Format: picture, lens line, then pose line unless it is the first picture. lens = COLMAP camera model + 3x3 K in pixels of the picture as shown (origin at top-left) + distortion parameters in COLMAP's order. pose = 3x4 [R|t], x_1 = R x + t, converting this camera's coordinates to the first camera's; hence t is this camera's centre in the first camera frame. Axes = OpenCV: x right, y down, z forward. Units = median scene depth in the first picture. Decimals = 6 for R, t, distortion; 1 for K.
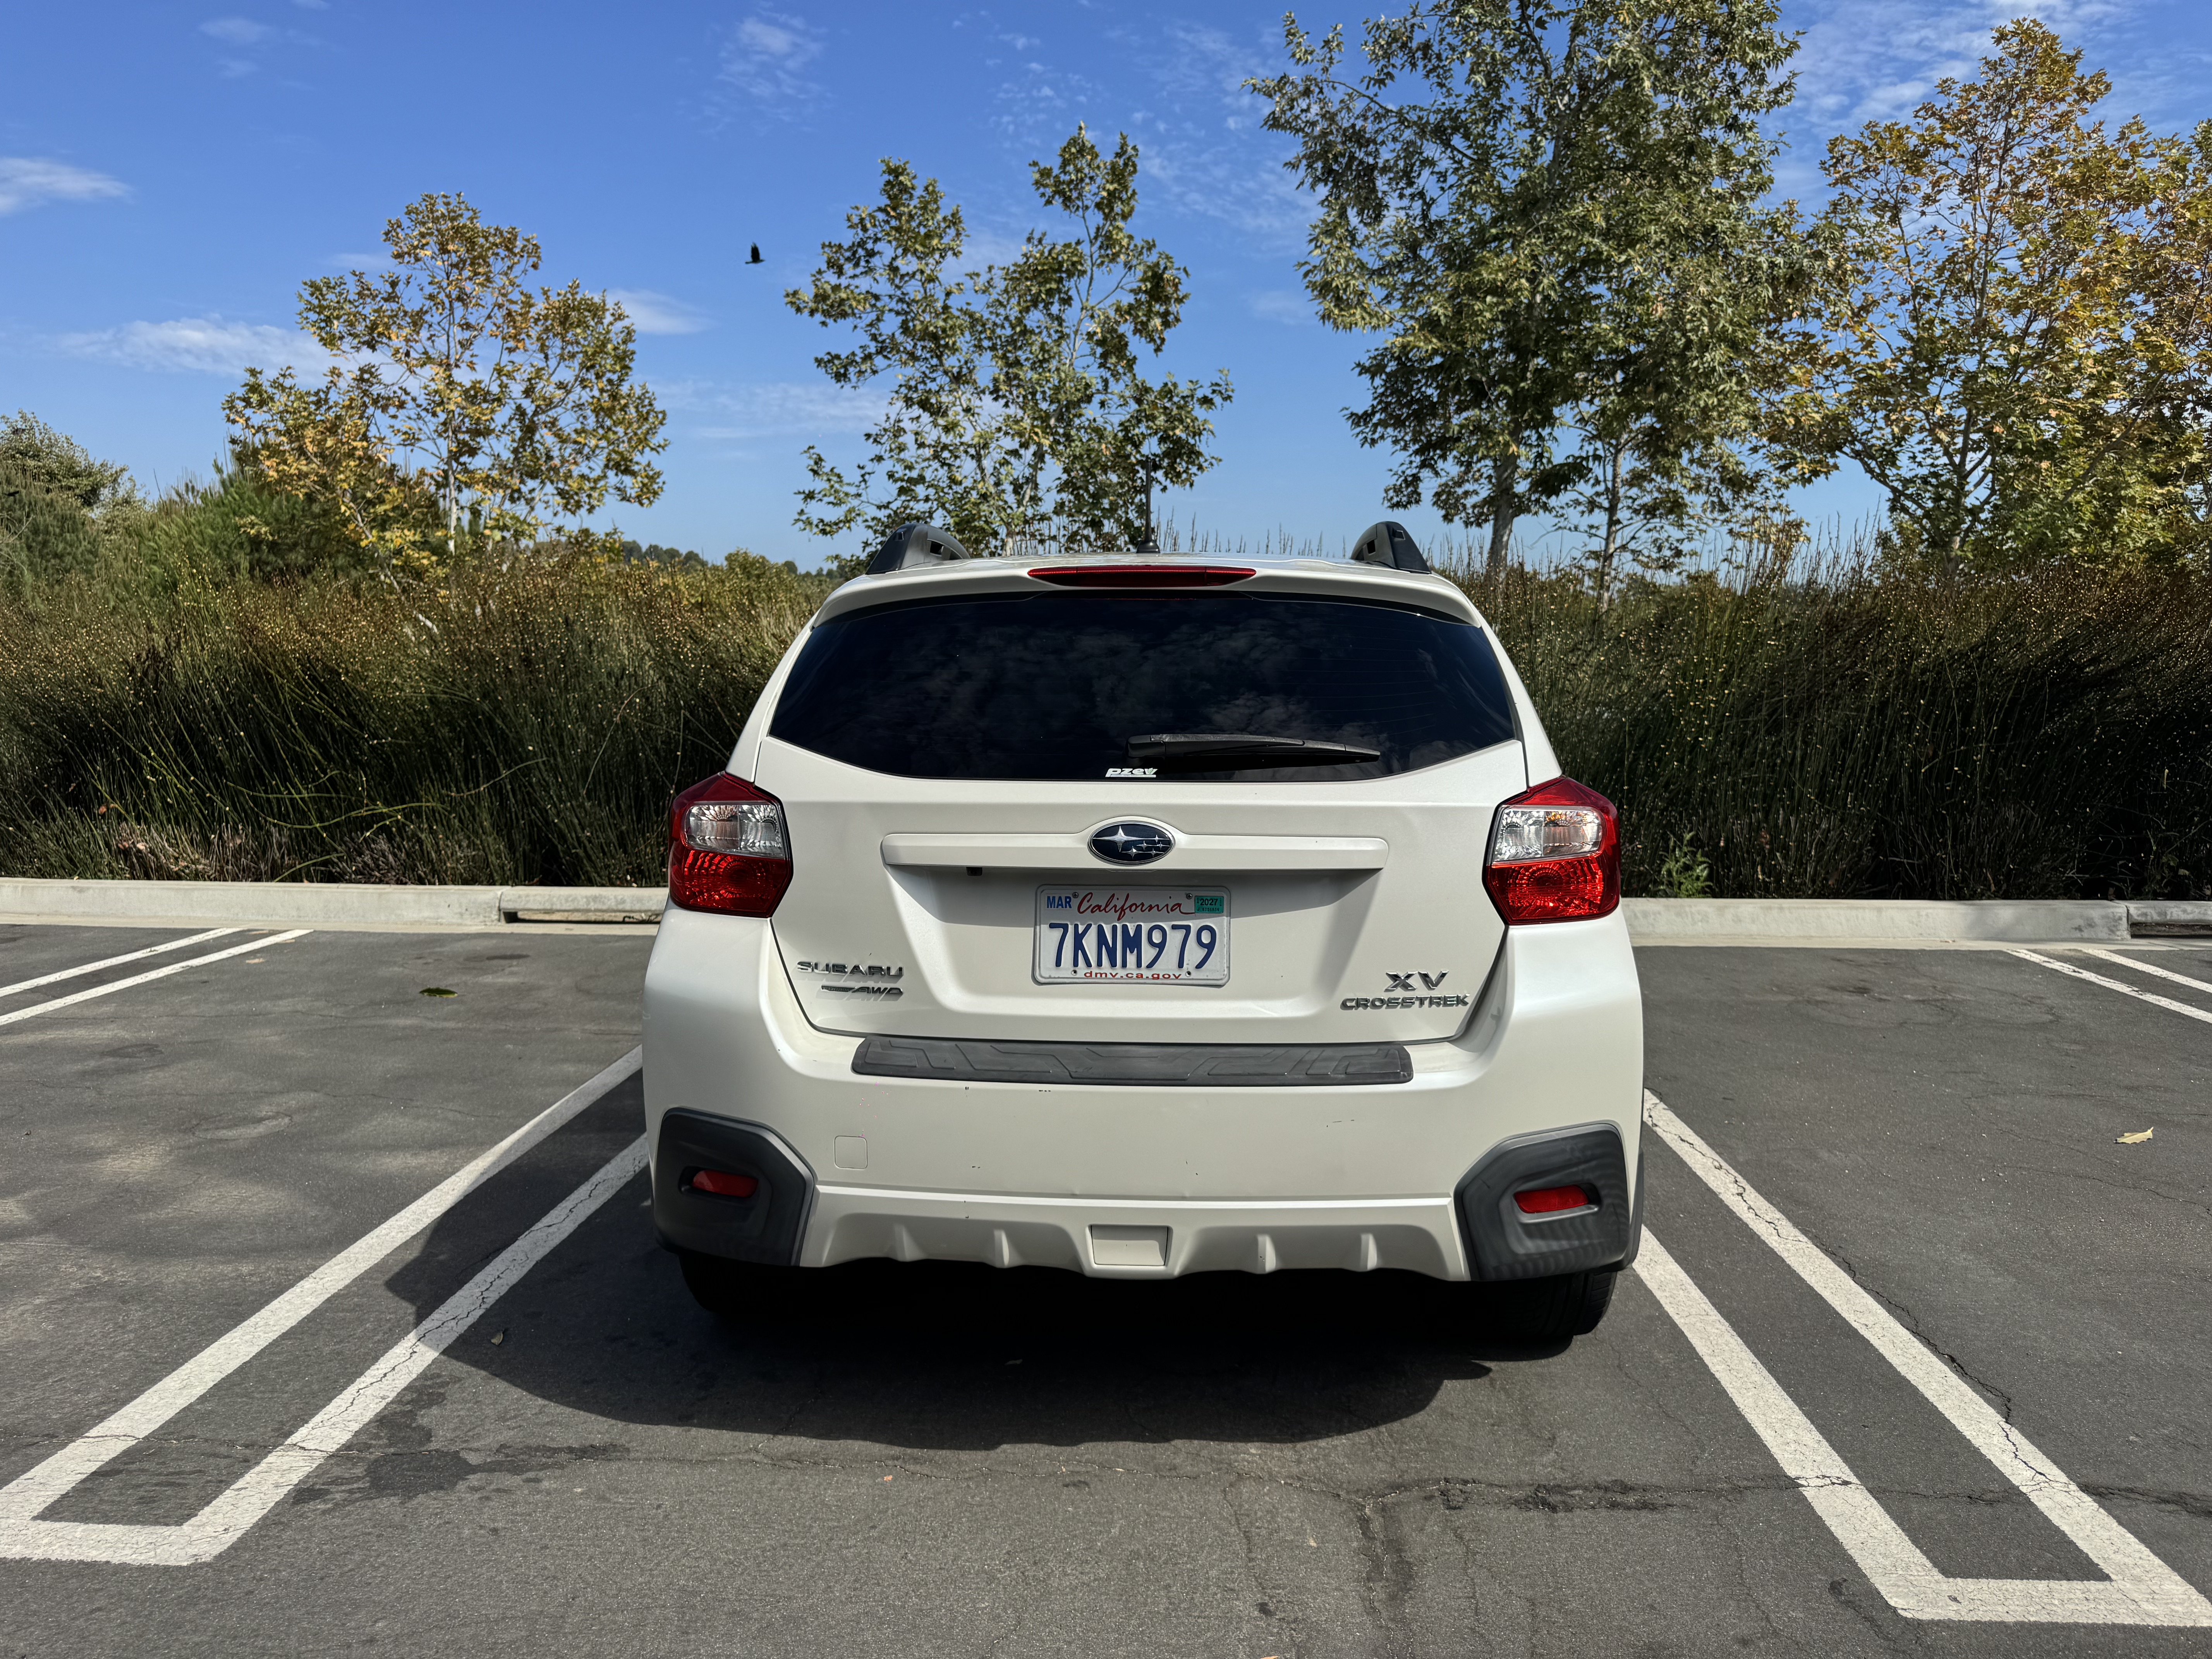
lens RADIAL K [[1559.2, 0, 1118.4], [0, 1559.2, 837.3], [0, 0, 1]] dist [0.066420, -0.089852]
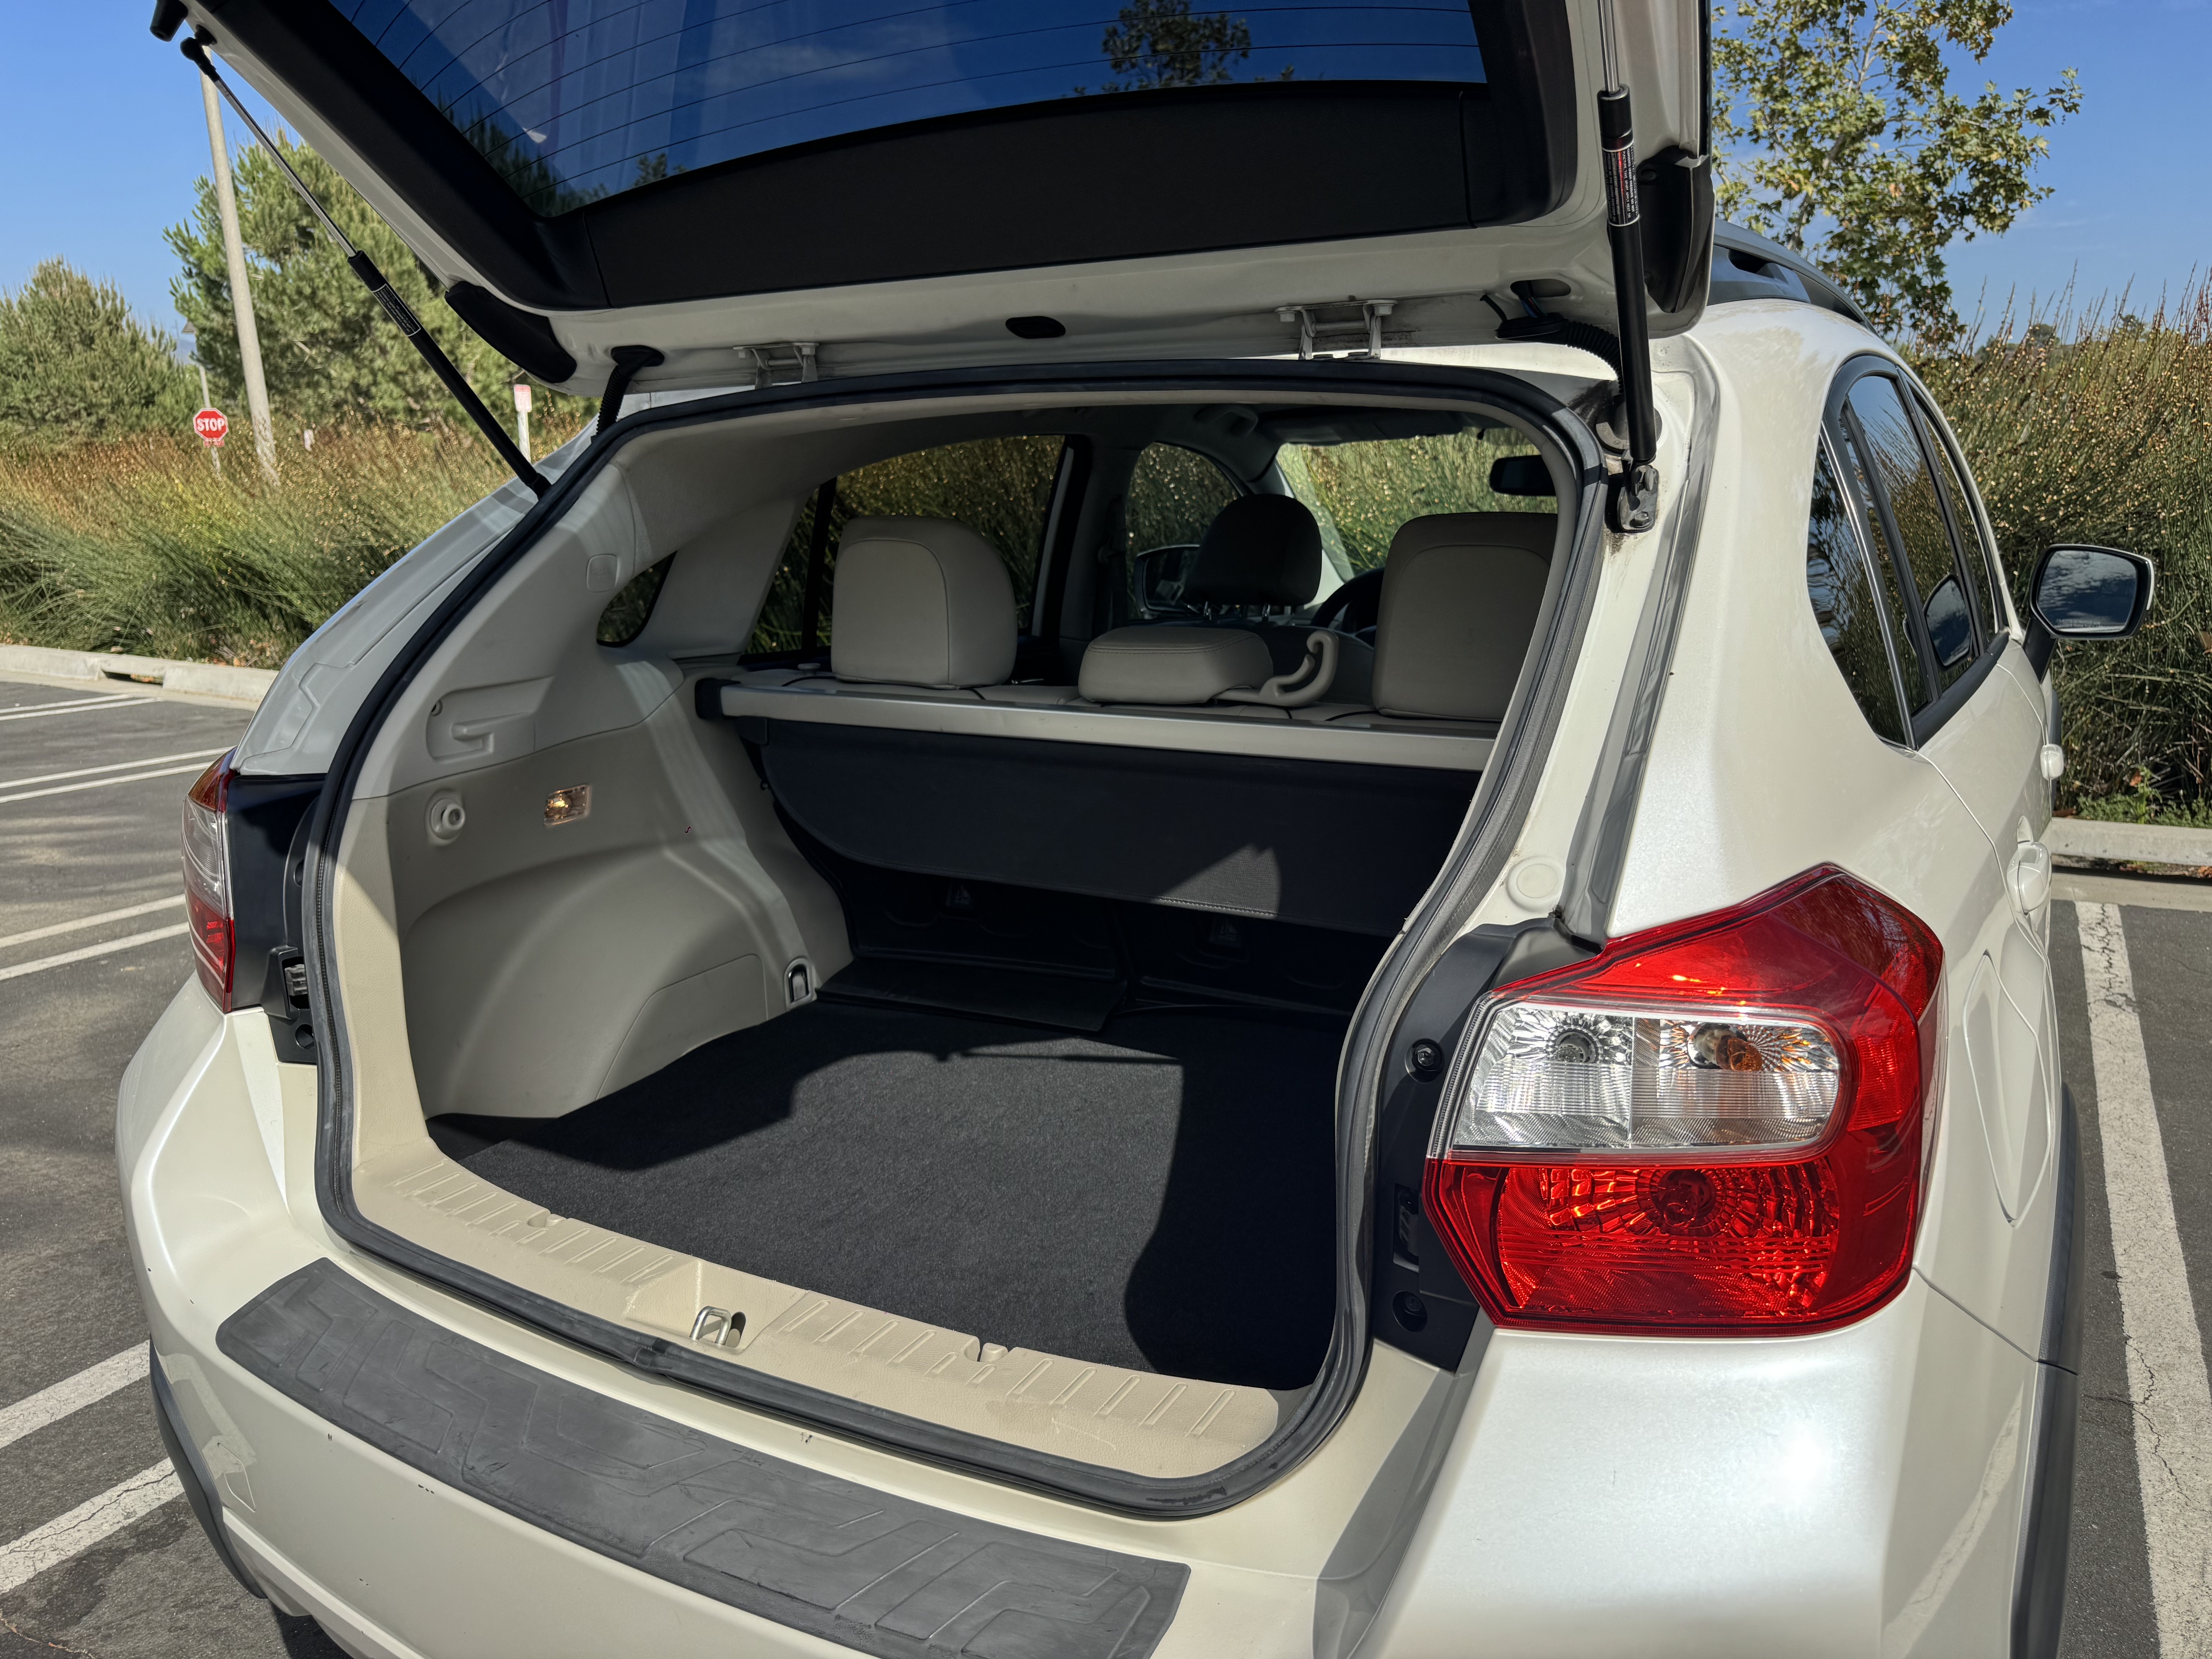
lens RADIAL K [[1577.5, 0, 1114.4], [0, 1577.5, 836.1], [0, 0, 1]] dist [0.033729, -0.053465]
pose [[0.890050, 0.079957, -0.448796, 0.088623], [-0.026449, 0.991897, 0.124263, -0.025824], [0.455095, -0.098730, 0.884952, 0.178330]]
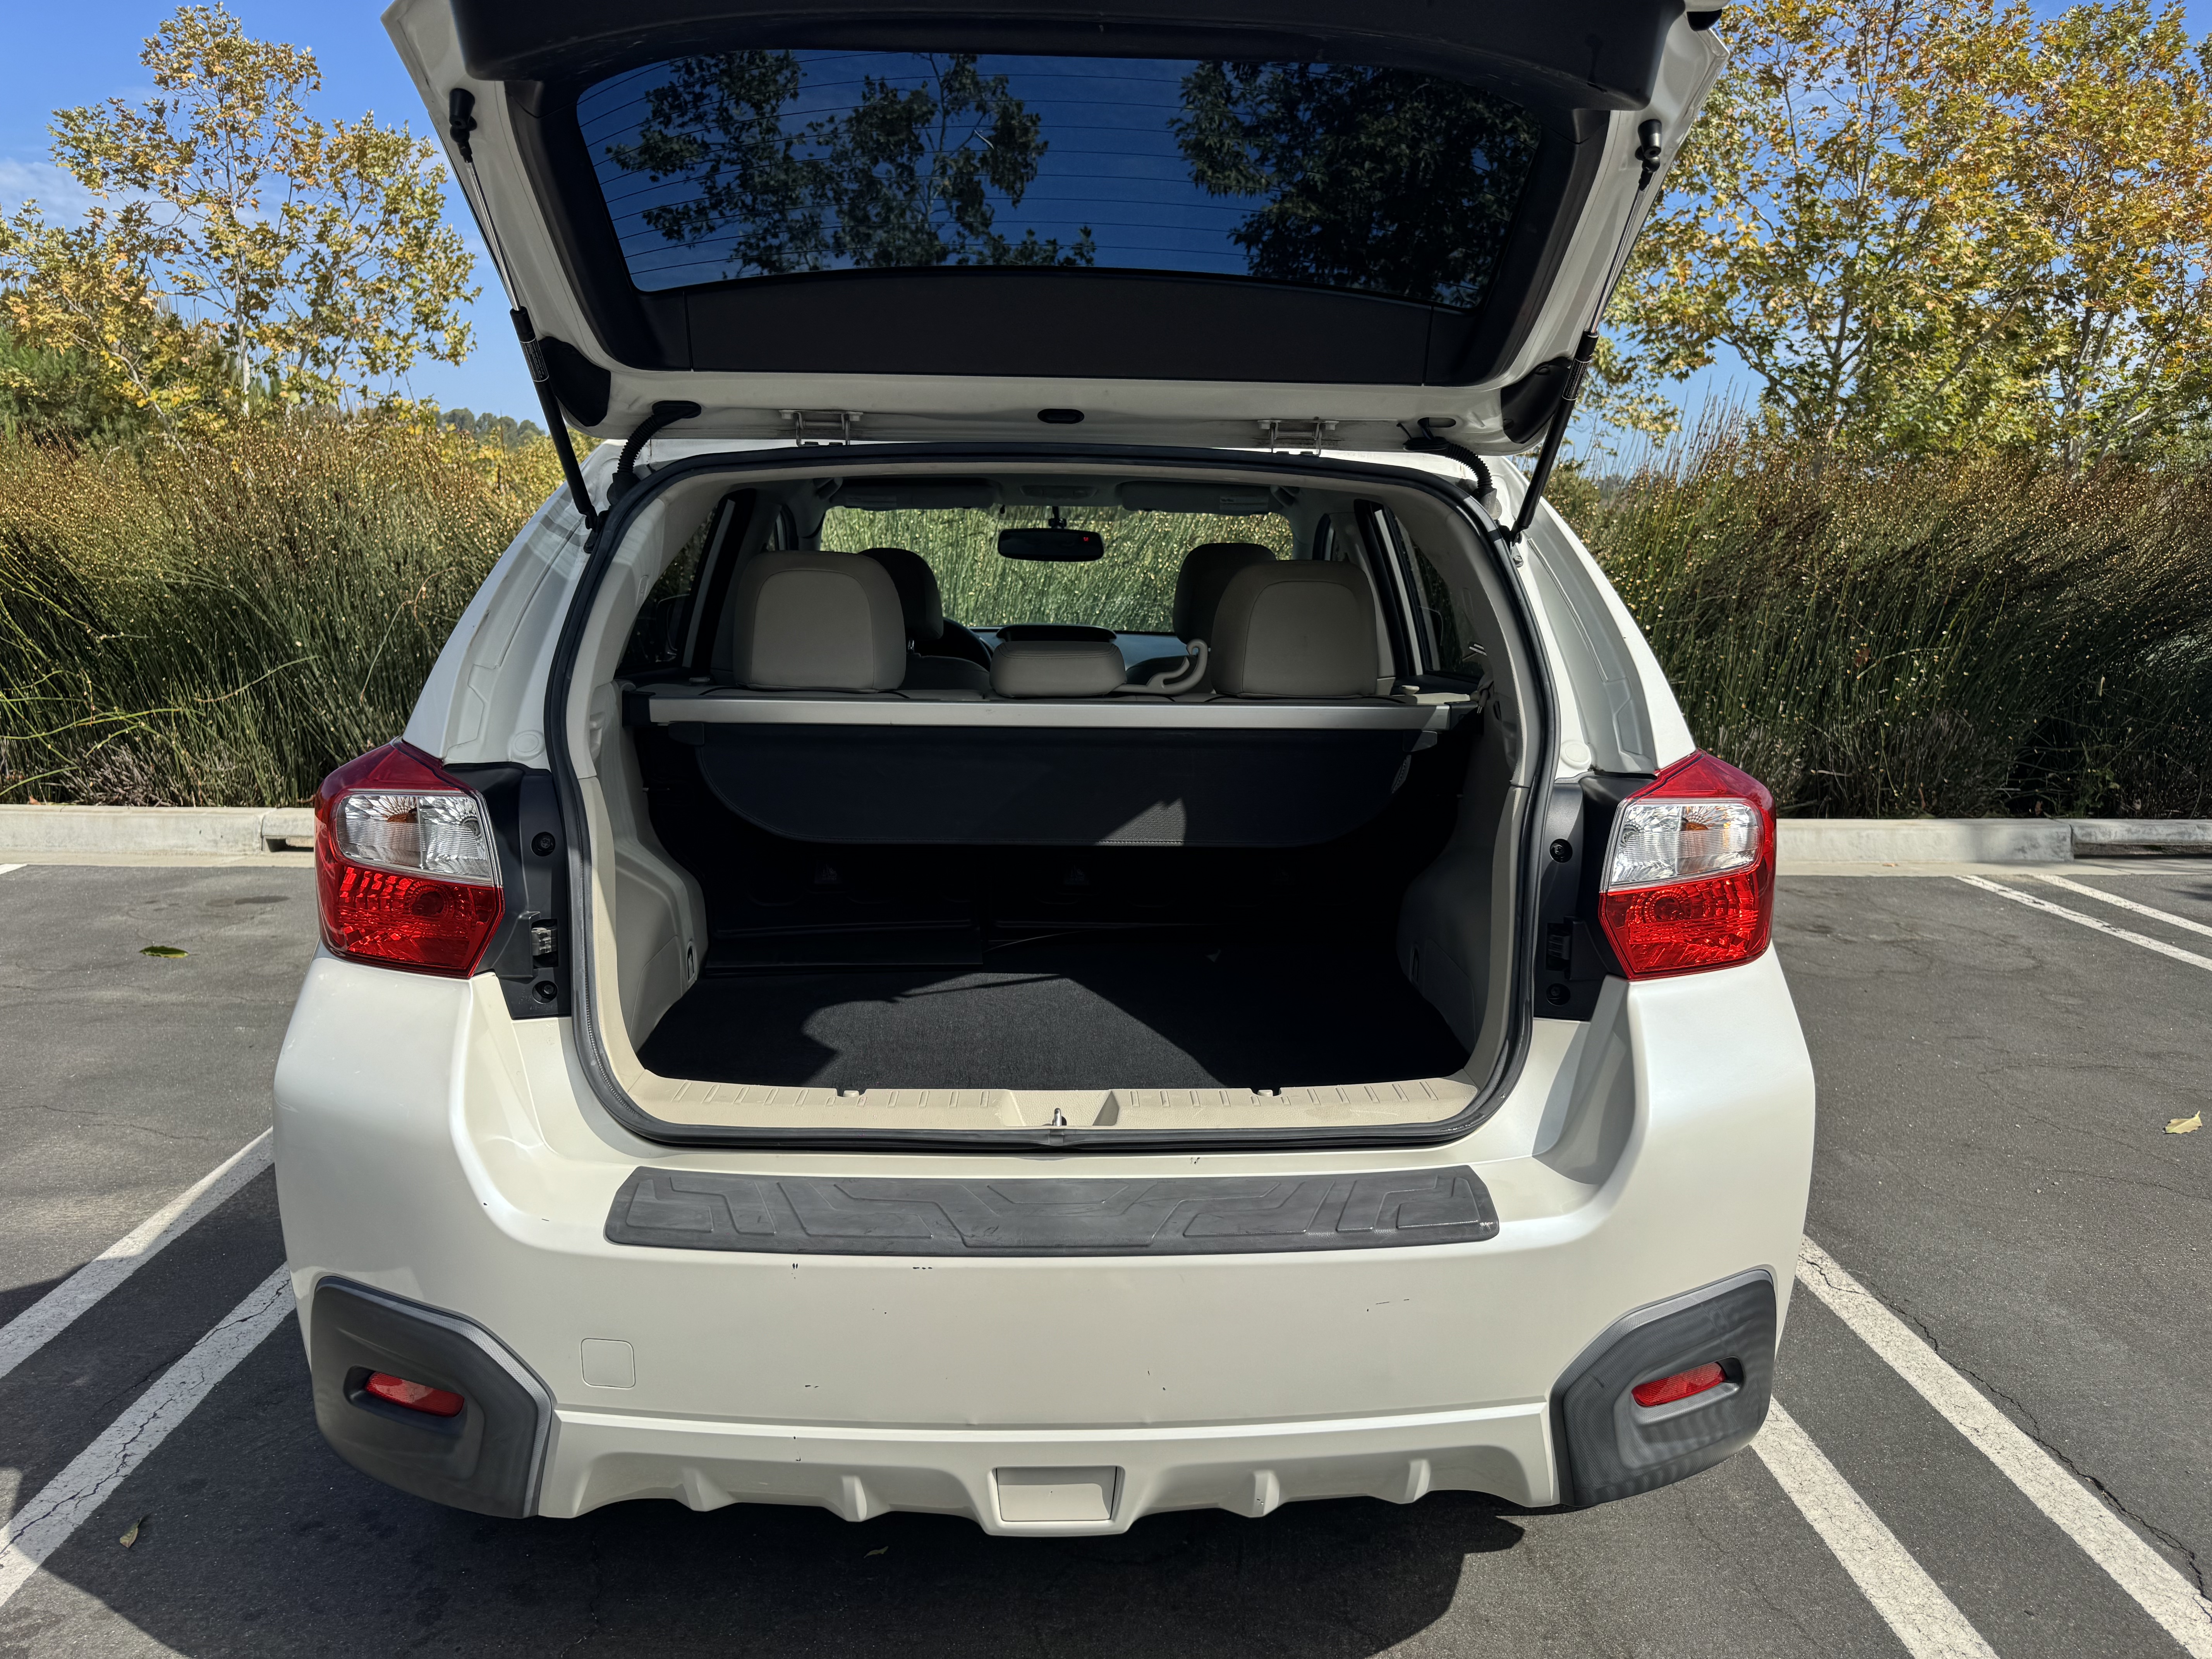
lens RADIAL K [[1574.0, 0, 1116.8], [0, 1574.0, 836.5], [0, 0, 1]] dist [0.035509, -0.062235]
pose [[0.996268, -0.004770, 0.086179, -0.006041], [-0.001428, 0.997424, 0.071716, -0.014136], [-0.086299, -0.071571, 0.993695, 0.098375]]
